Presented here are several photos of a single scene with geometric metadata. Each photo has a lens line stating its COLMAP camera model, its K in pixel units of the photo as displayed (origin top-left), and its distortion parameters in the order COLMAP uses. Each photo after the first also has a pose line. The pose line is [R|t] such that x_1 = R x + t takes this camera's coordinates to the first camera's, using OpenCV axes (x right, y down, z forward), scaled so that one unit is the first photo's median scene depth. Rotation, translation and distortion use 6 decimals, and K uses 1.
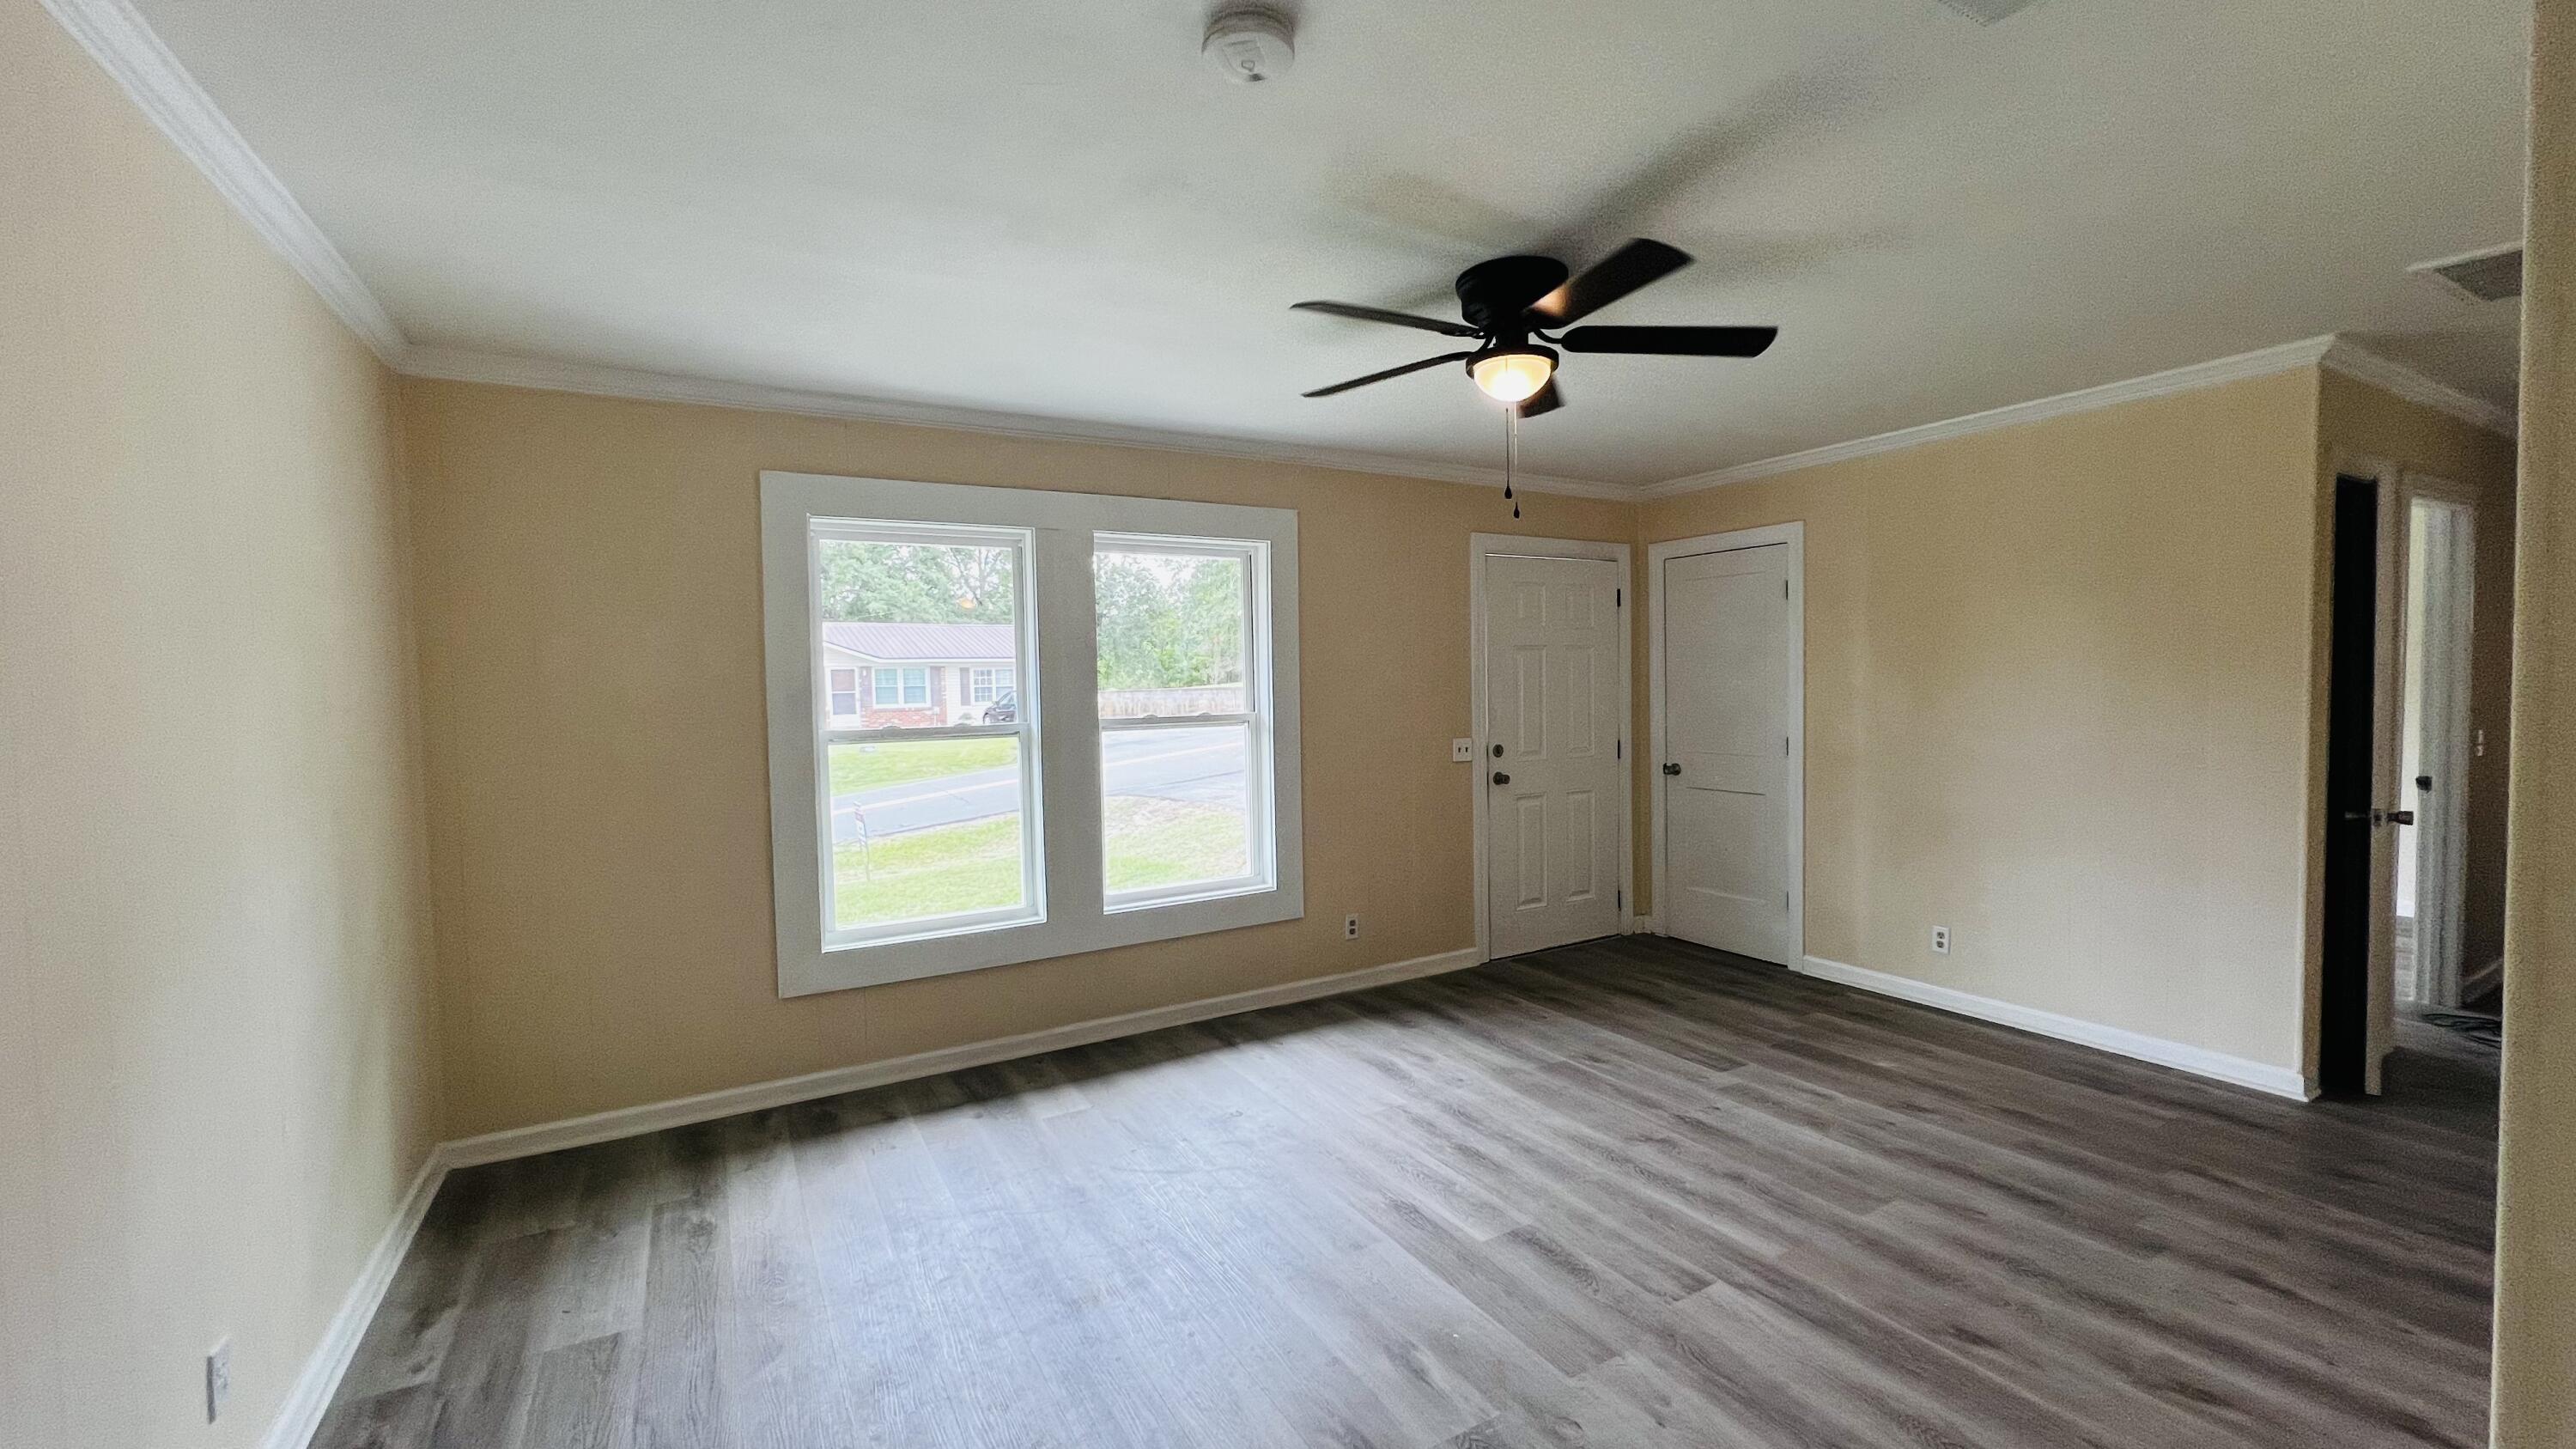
lens RADIAL K [[1026.7, 0, 1290.9], [0, 1026.7, 723.9], [0, 0, 1]] dist [-0.001282, 0.000372]
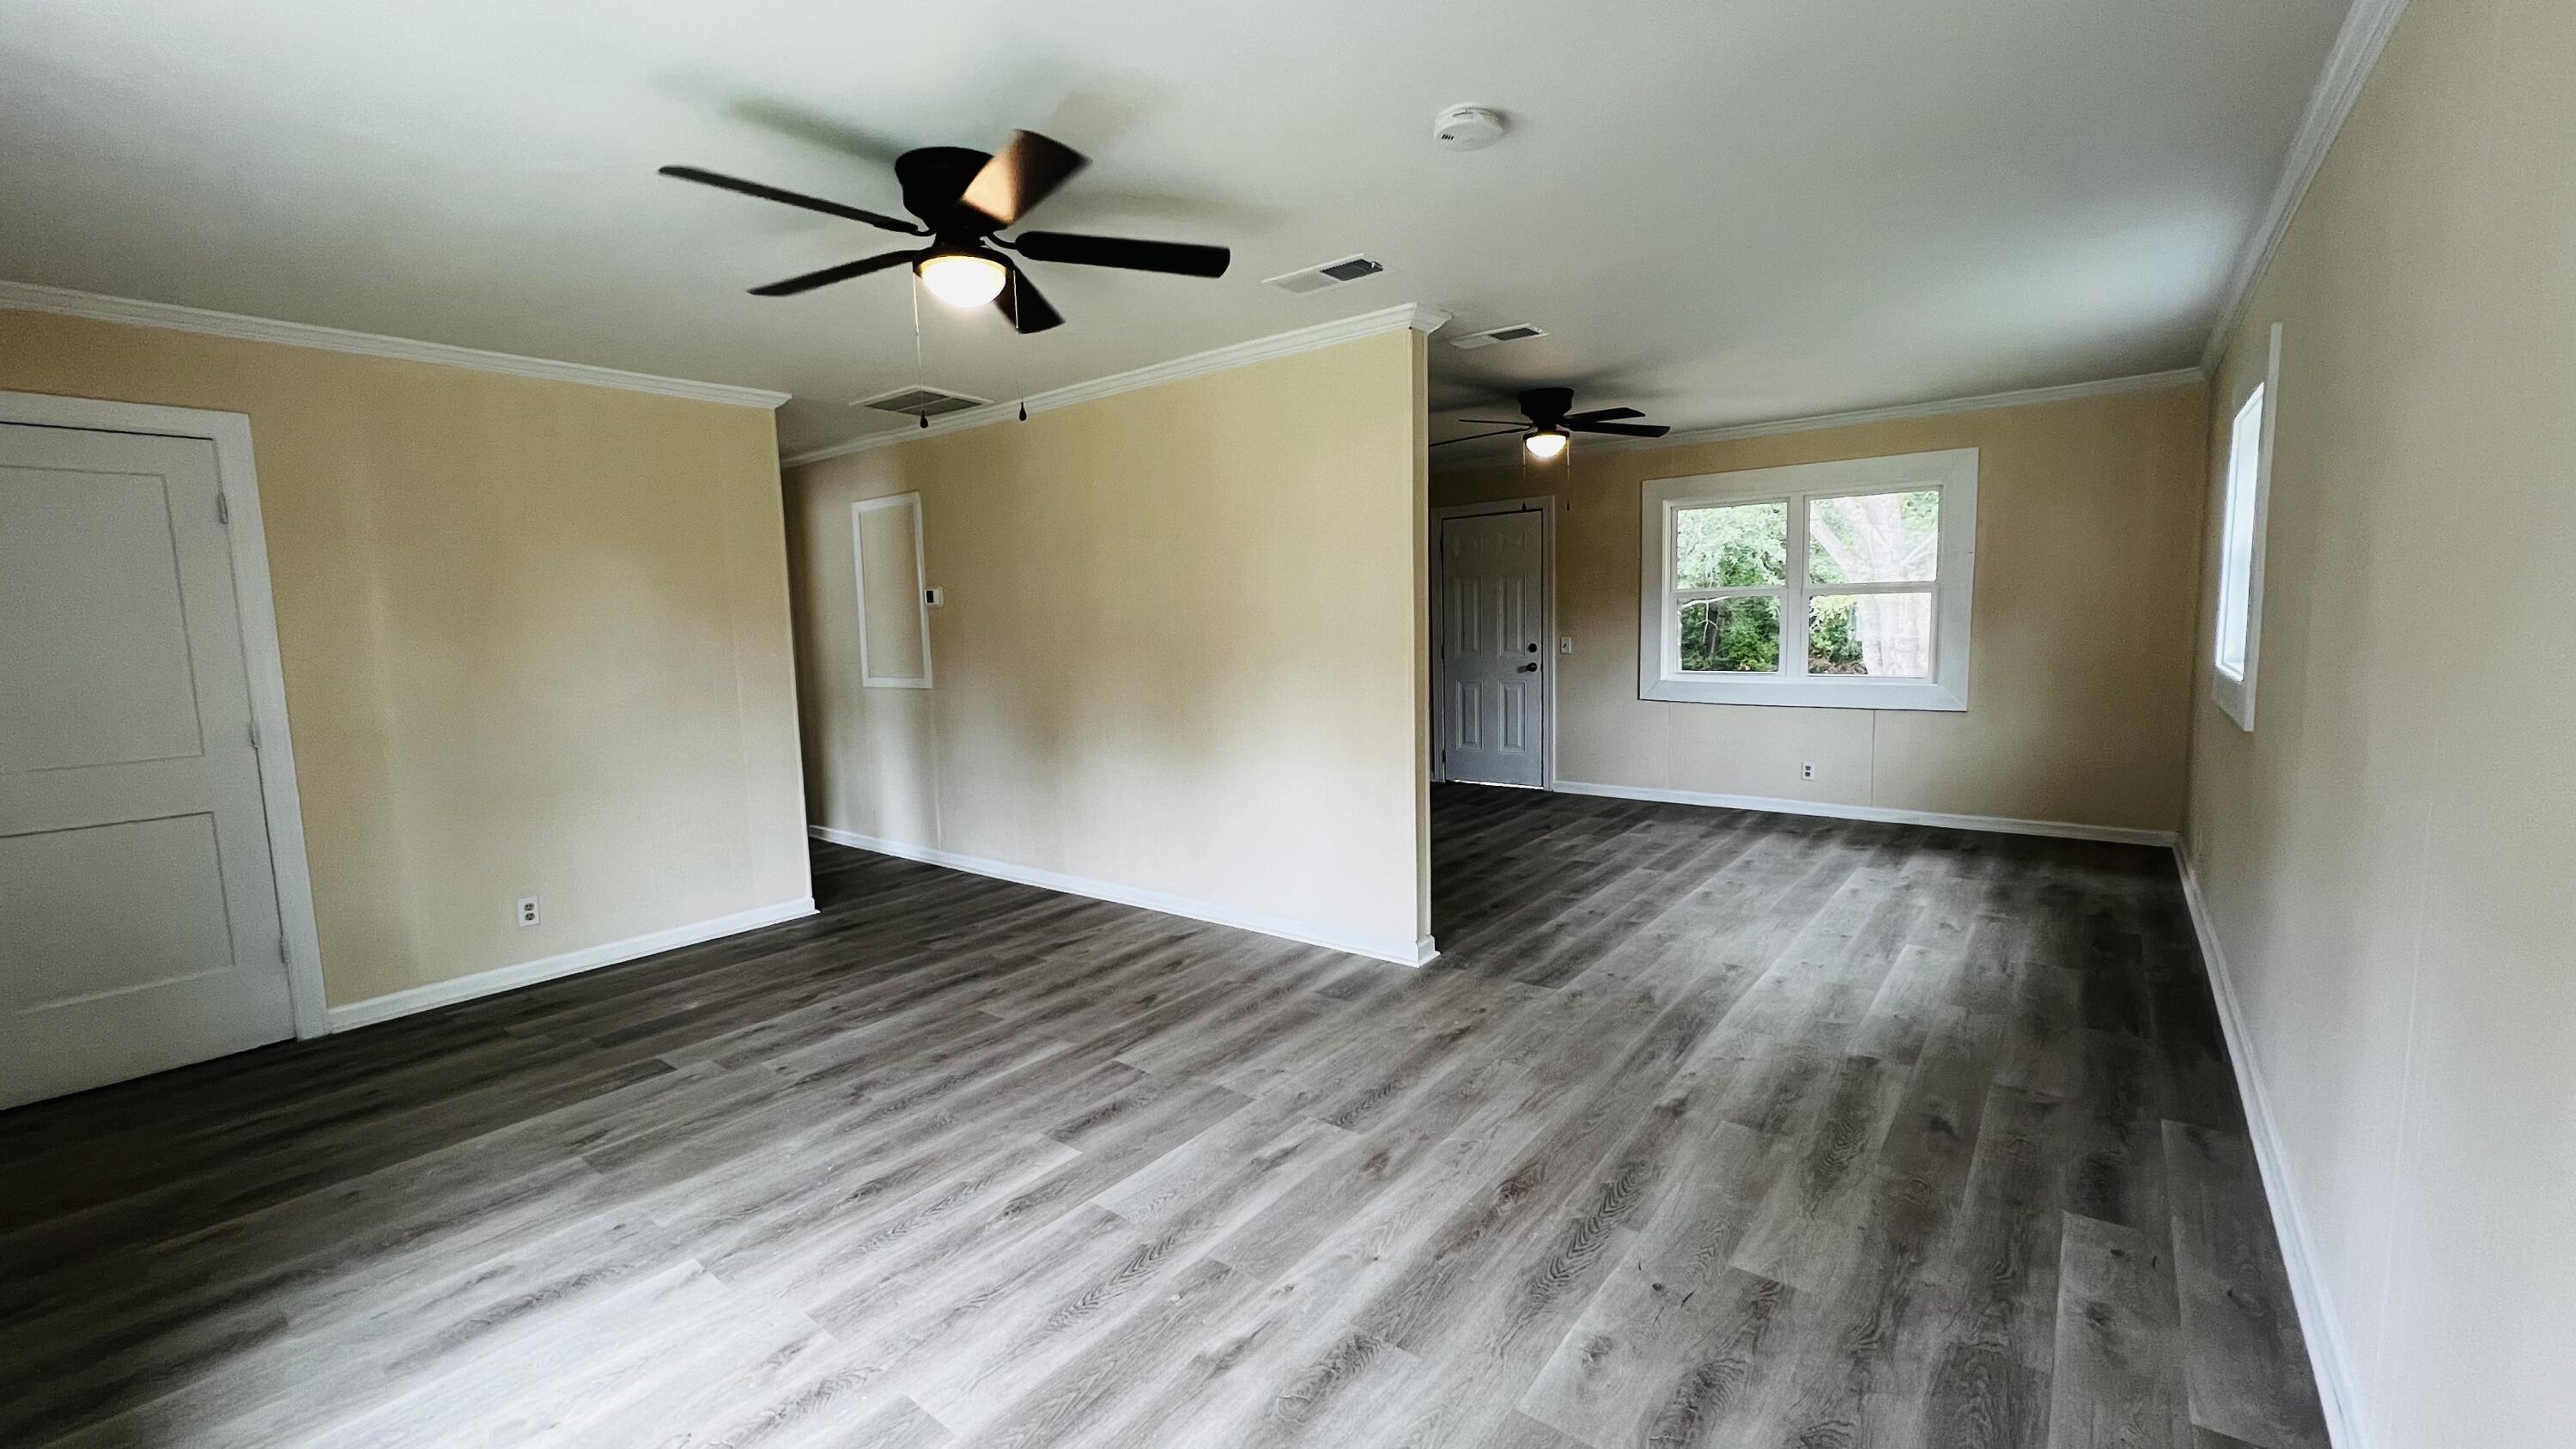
lens RADIAL K [[1026.7, 0, 1290.9], [0, 1026.7, 723.9], [0, 0, 1]] dist [-0.001282, 0.000372]
pose [[-0.368999, -0.070739, 0.926734, -0.594753], [0.072732, 0.991844, 0.104668, -0.010021], [-0.926580, 0.106026, -0.360844, 0.826502]]
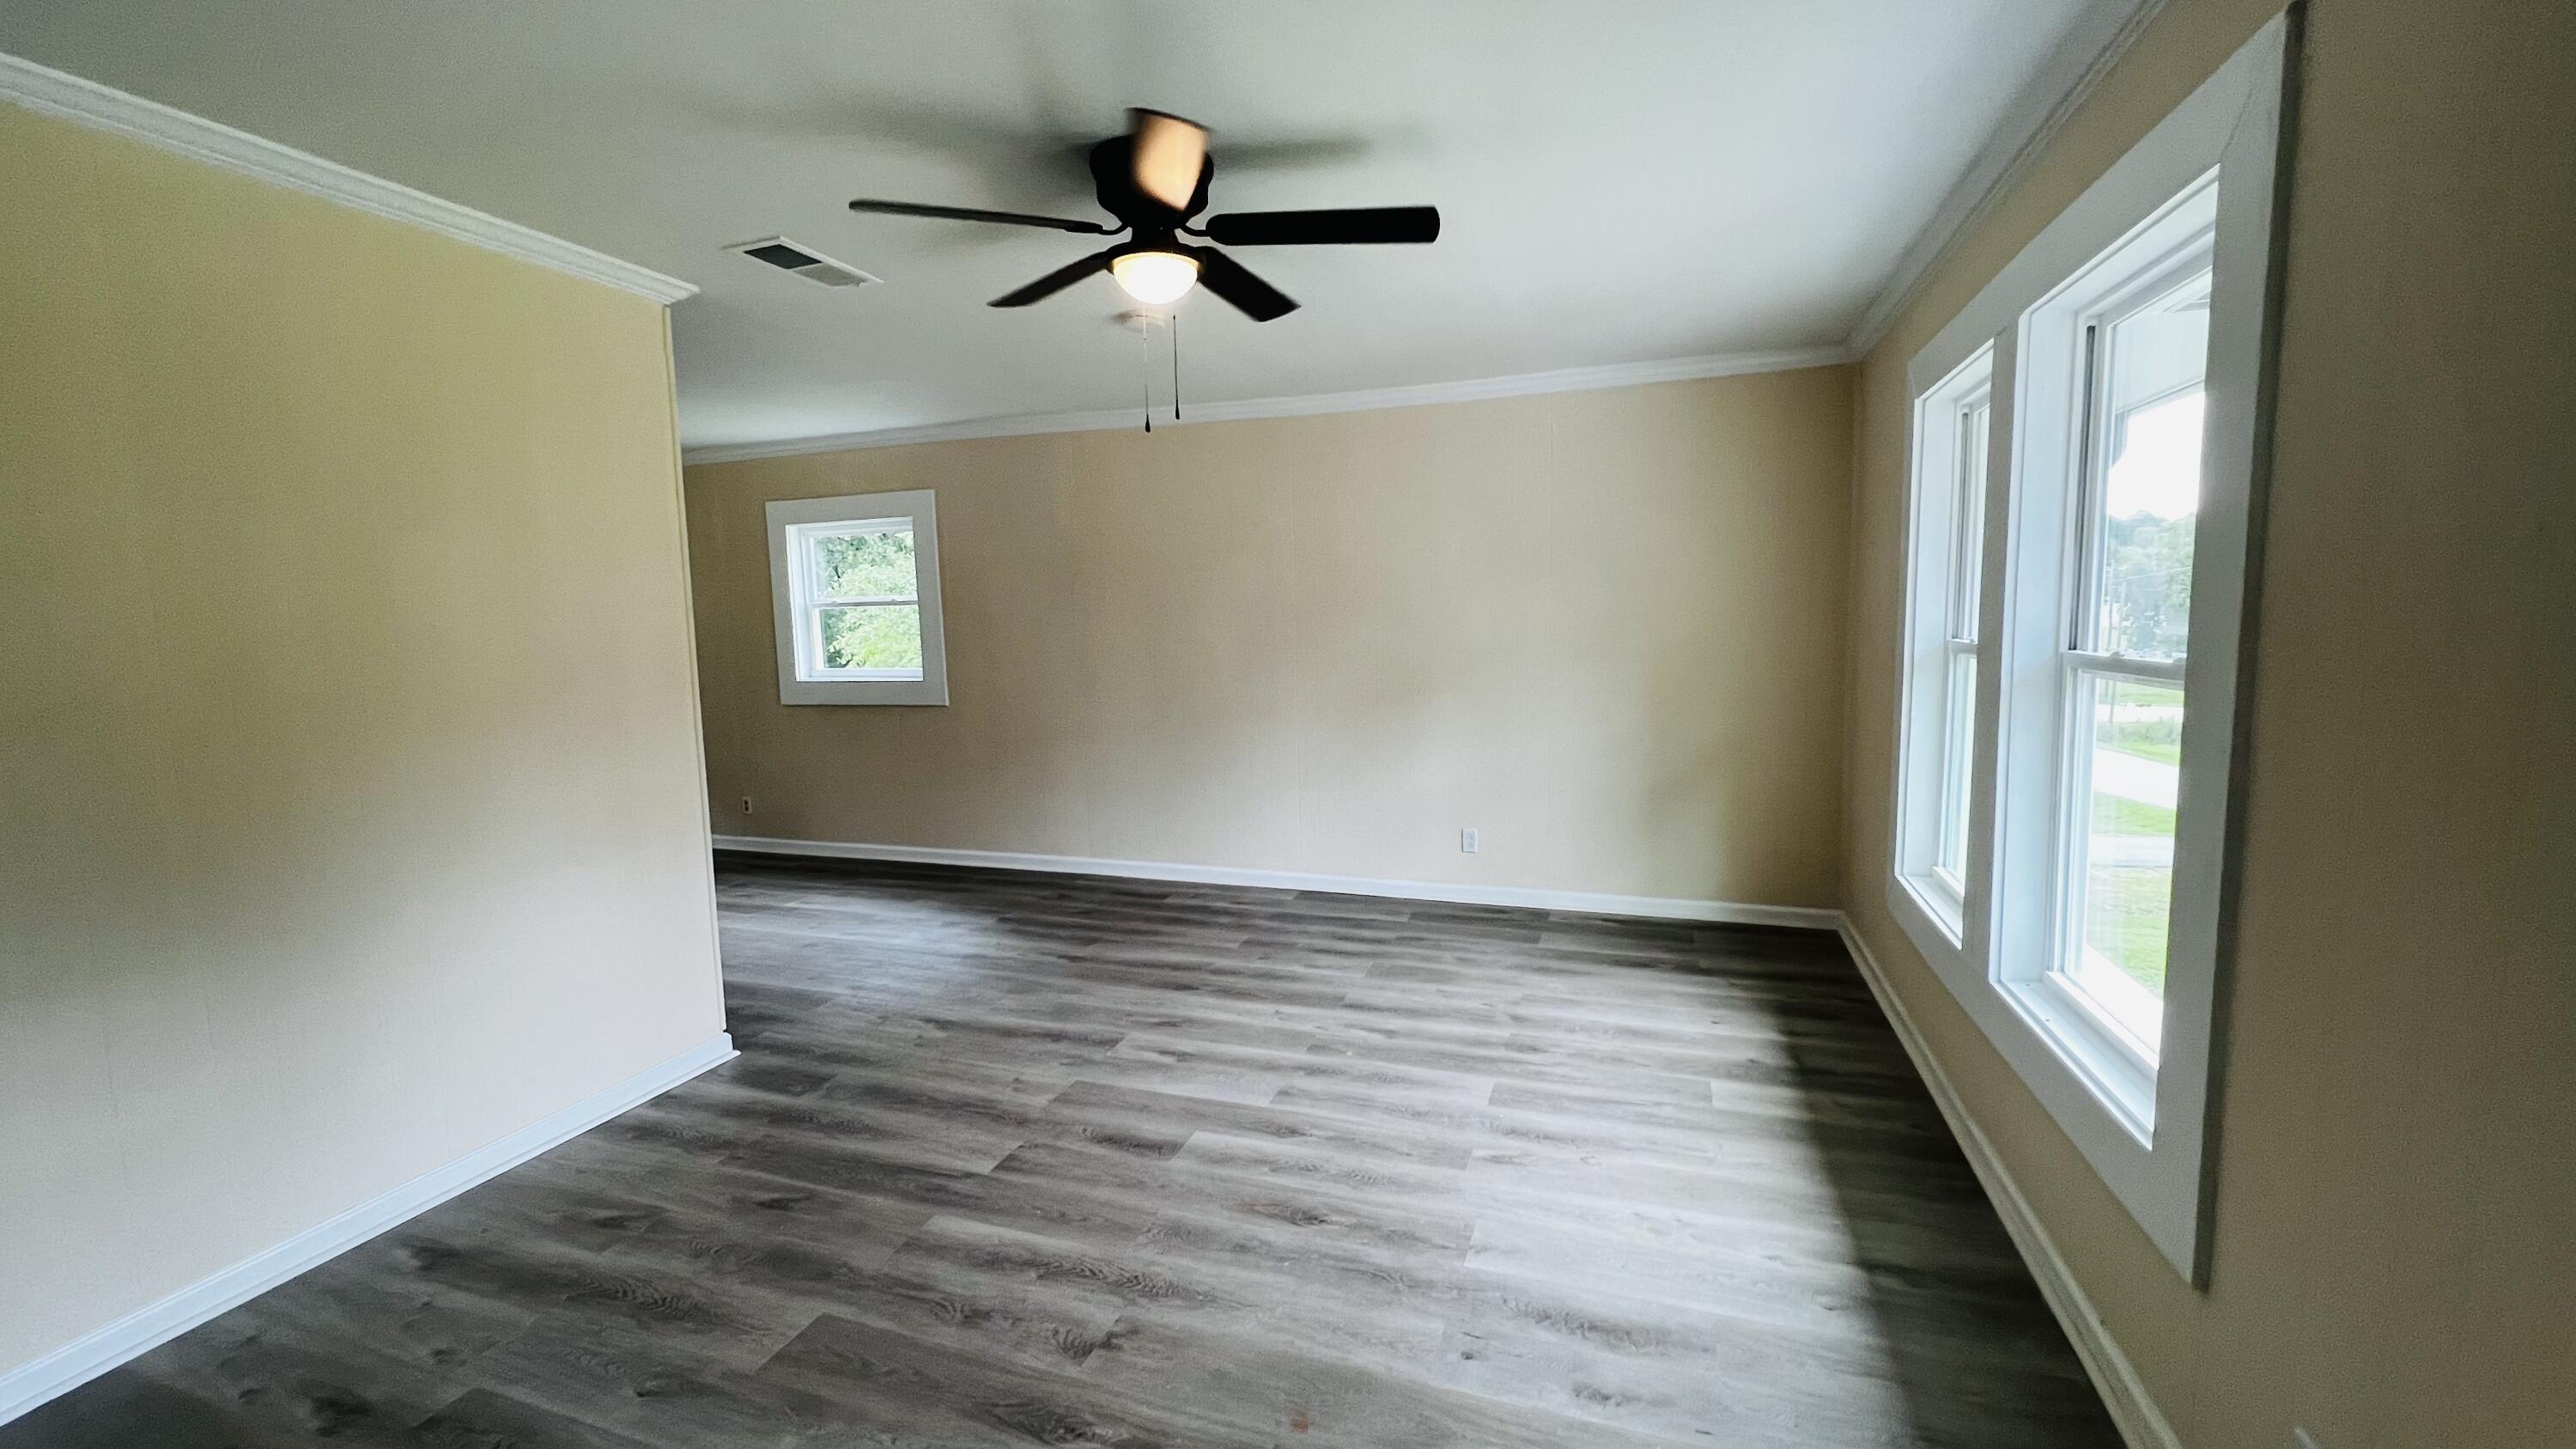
lens RADIAL K [[1026.7, 0, 1290.9], [0, 1026.7, 723.9], [0, 0, 1]] dist [-0.001282, 0.000372]
pose [[-0.756290, 0.106540, -0.645504, 0.561165], [0.010773, 0.988546, 0.150537, -0.063374], [0.654148, 0.106896, -0.748775, 1.341681]]
